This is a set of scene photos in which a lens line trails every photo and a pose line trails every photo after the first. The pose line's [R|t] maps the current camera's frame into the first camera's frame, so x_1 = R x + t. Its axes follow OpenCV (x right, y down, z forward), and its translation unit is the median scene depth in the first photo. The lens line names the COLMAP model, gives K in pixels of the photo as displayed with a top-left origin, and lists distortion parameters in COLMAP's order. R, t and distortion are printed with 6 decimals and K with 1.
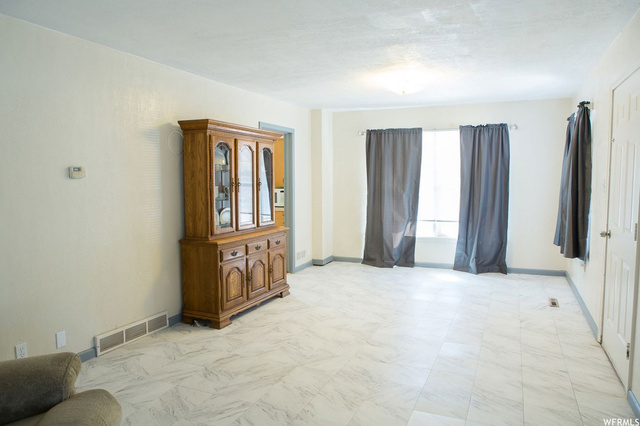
lens RADIAL K [[450.0, 0, 320.0], [0, 450.0, 213.0], [0, 0, 1]] dist [-0.113810, 0.000456]
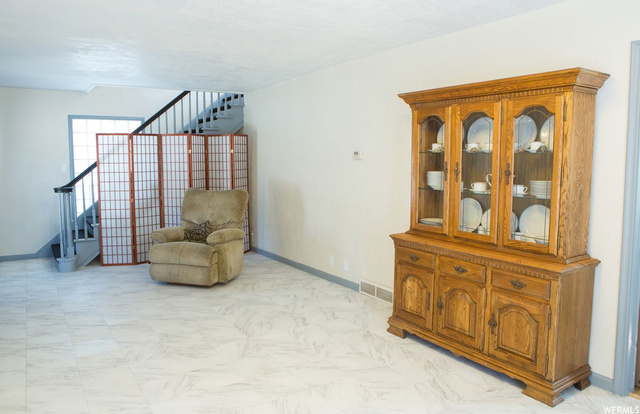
lens RADIAL K [[489.6, 0, 319.4], [0, 489.6, 195.5], [0, 0, 1]] dist [-0.054606, 0.003788]
pose [[-0.571452, 0.074787, -0.817221, 0.737149], [-0.054592, 0.990168, 0.128788, -0.146994], [0.818818, 0.118209, -0.561751, 1.643363]]
